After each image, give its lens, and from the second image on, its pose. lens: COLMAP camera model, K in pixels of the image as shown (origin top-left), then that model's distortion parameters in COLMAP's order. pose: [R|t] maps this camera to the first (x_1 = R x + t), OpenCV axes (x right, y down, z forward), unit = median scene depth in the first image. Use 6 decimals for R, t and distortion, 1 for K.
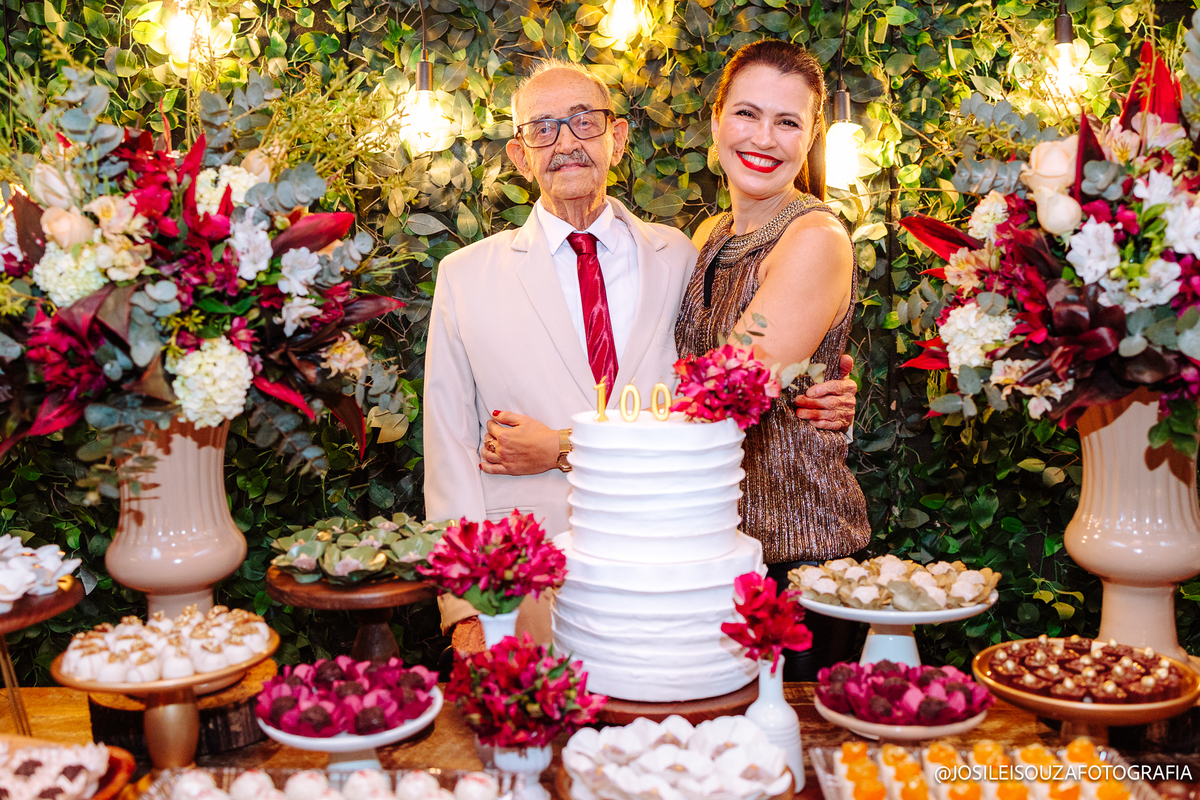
lens RADIAL K [[1489.0, 0, 571.8], [0, 1489.0, 377.6], [0, 0, 1]] dist [0.130223, 0.005857]
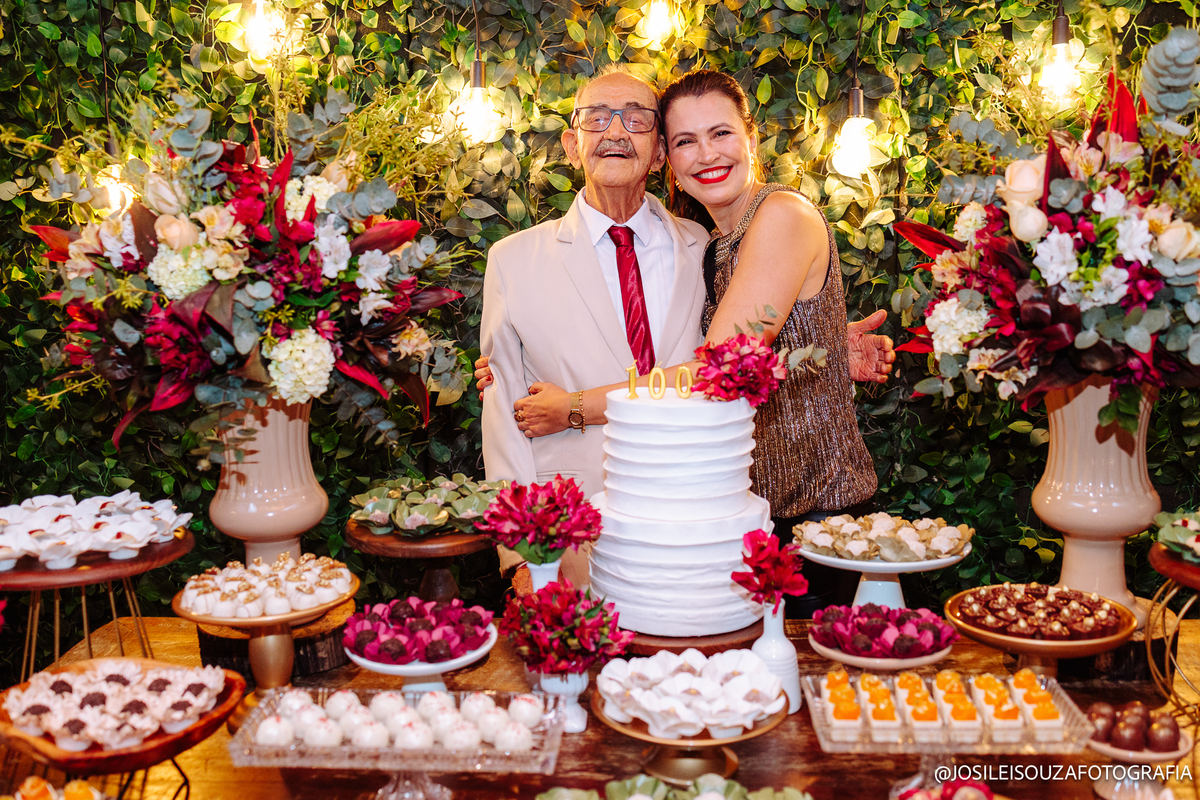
lens RADIAL K [[1421.6, 0, 594.5], [0, 1421.6, 416.2], [0, 0, 1]] dist [0.124488, 0.007011]
pose [[0.999892, 0.006323, -0.013296, 0.003239], [-0.005427, 0.997782, 0.066341, -0.019645], [0.013686, -0.066262, 0.997708, -0.069997]]
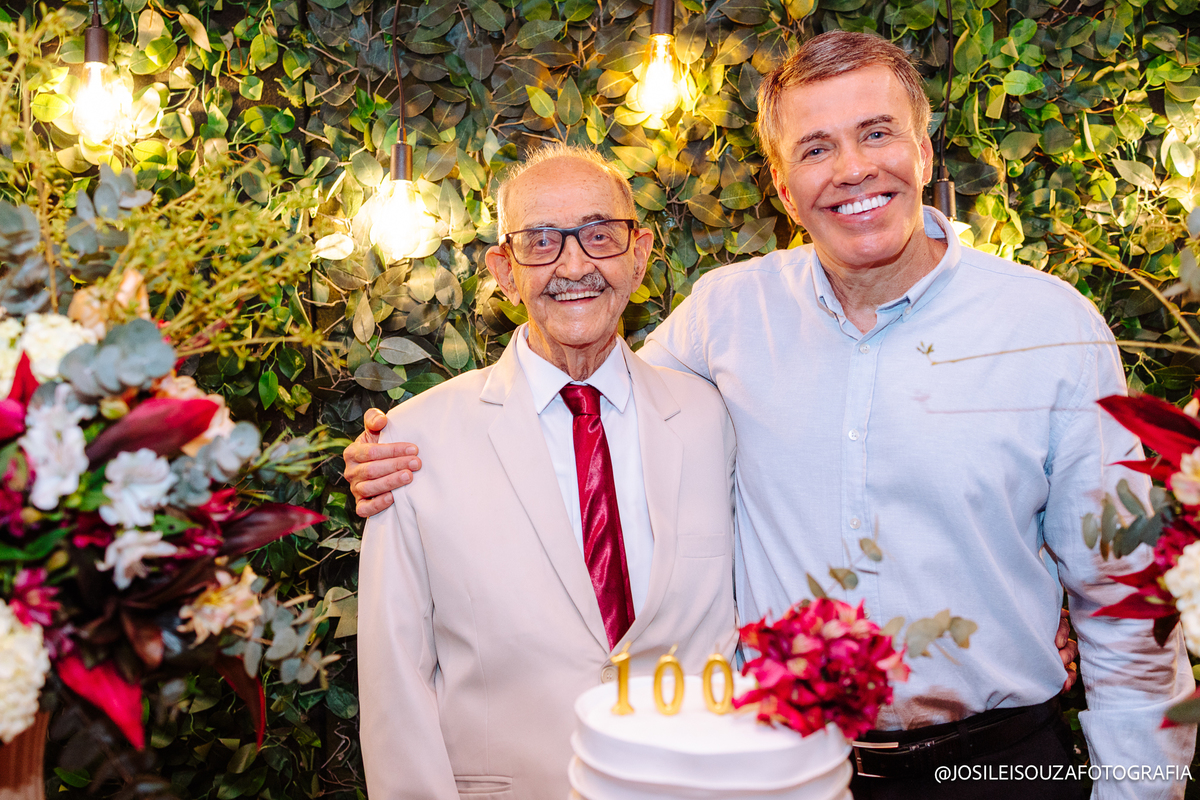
lens RADIAL K [[1494.1, 0, 567.2], [0, 1494.1, 379.9], [0, 0, 1]] dist [0.132318, 0.042258]
pose [[0.999656, 0.002974, -0.026058, 0.007871], [-0.004100, 0.999054, -0.043296, -0.054745], [0.025905, 0.043388, 0.998722, 0.229429]]
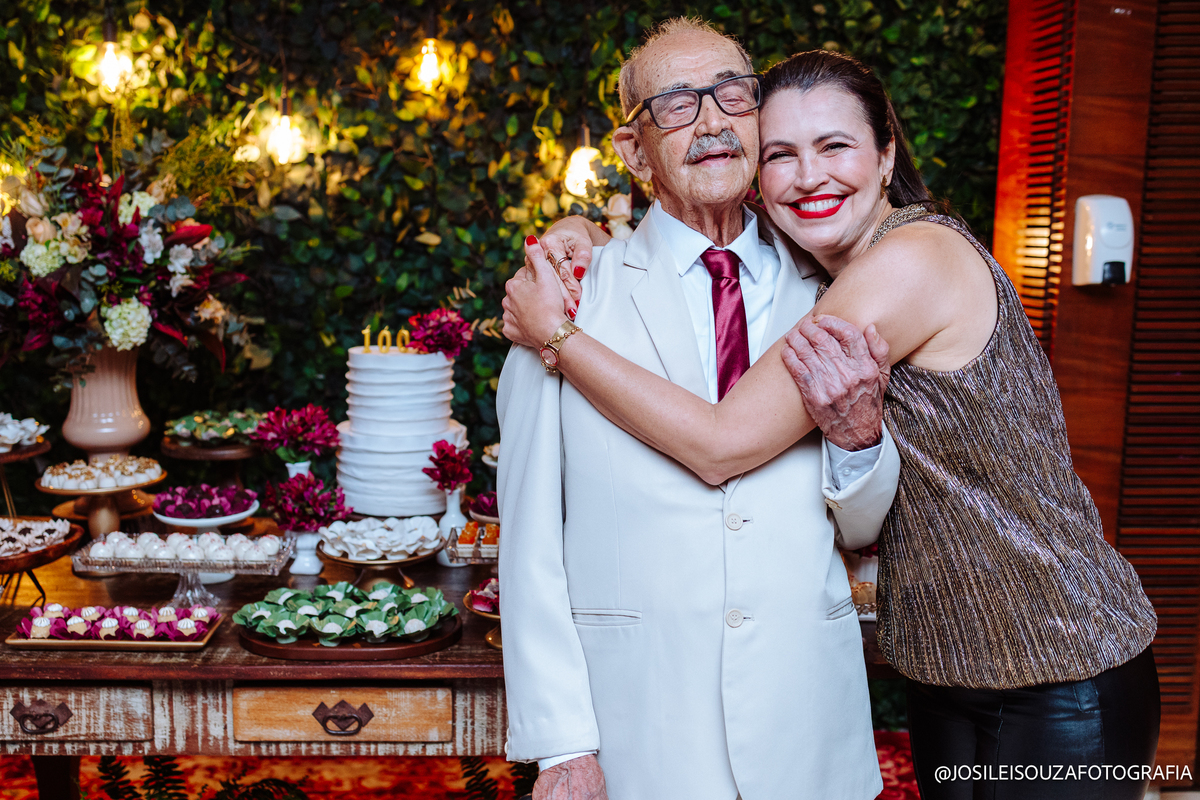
lens RADIAL K [[1540.6, 0, 563.5], [0, 1540.6, 406.2], [0, 0, 1]] dist [0.126906, -0.004063]
pose [[0.999336, 0.018194, 0.031570, 0.119530], [-0.019821, 0.998450, 0.052003, -0.002974], [-0.030574, -0.052594, 0.998148, -0.466539]]
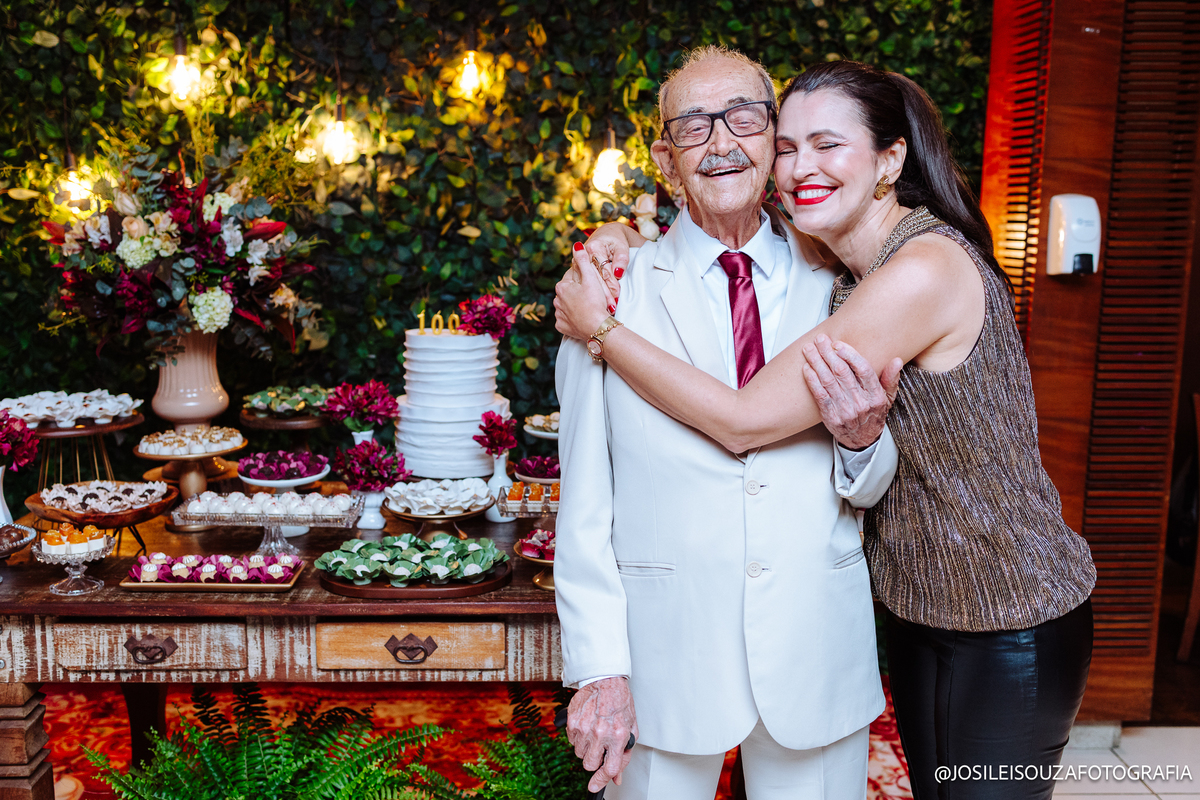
lens RADIAL K [[1490.0, 0, 600.0], [0, 1490.0, 400.0], [0, 0, 1]] dist [0.125050, -0.043810]
pose [[0.998912, 0.013325, 0.044692, 0.103754], [-0.015992, 0.998078, 0.059865, -0.002597], [-0.043808, -0.060514, 0.997206, -0.570652]]
